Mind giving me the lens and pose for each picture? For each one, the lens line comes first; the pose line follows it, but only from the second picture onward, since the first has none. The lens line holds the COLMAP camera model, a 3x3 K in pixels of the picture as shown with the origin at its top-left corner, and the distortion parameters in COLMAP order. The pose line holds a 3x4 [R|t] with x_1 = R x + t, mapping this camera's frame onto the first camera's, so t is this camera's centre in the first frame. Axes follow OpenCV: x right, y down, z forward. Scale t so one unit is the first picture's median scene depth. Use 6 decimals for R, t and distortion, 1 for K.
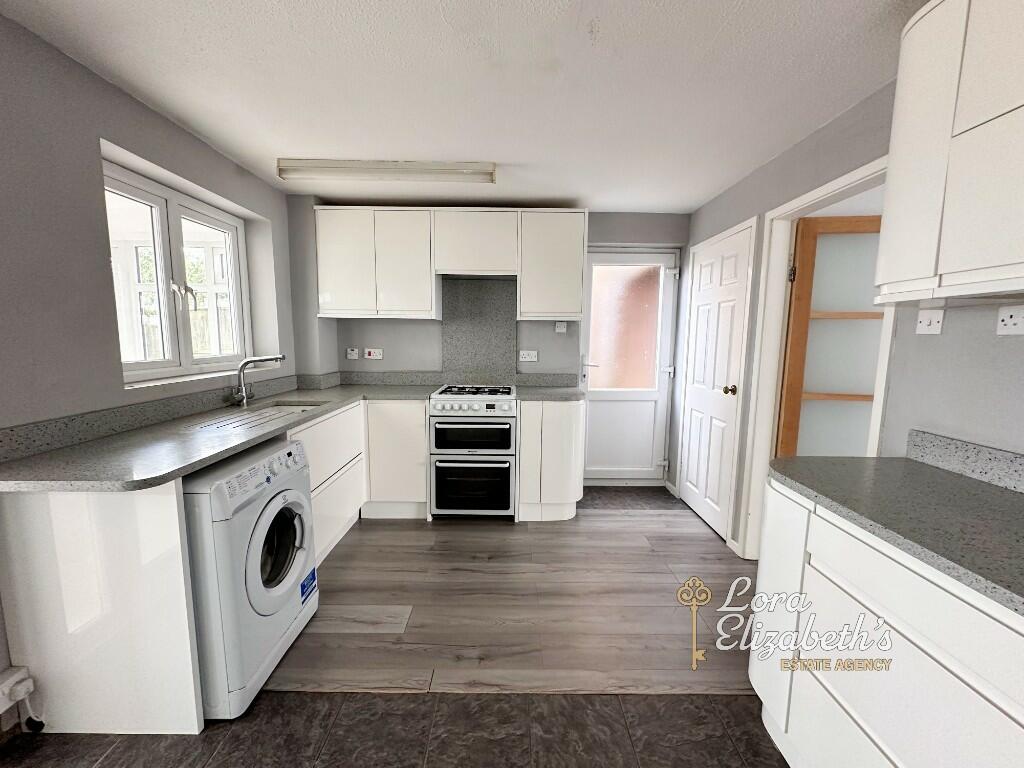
lens RADIAL K [[408.4, 0, 512.5], [0, 408.4, 384.8], [0, 0, 1]] dist [0.000501, 0.000056]
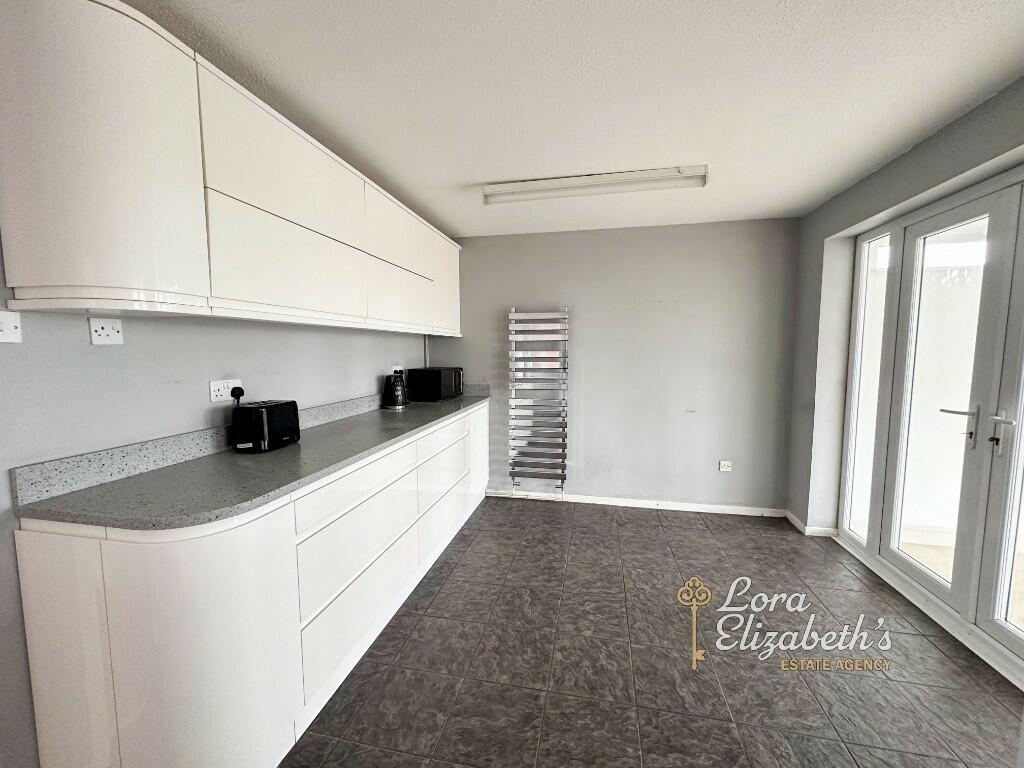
lens RADIAL K [[408.4, 0, 512.2], [0, 408.4, 386.7], [0, 0, 1]] dist [0.000501, 0.000056]
pose [[-0.980794, -0.031948, 0.192411, -0.078762], [0.008285, 0.978780, 0.204748, -0.225178], [-0.194869, 0.202410, -0.959717, 1.845927]]
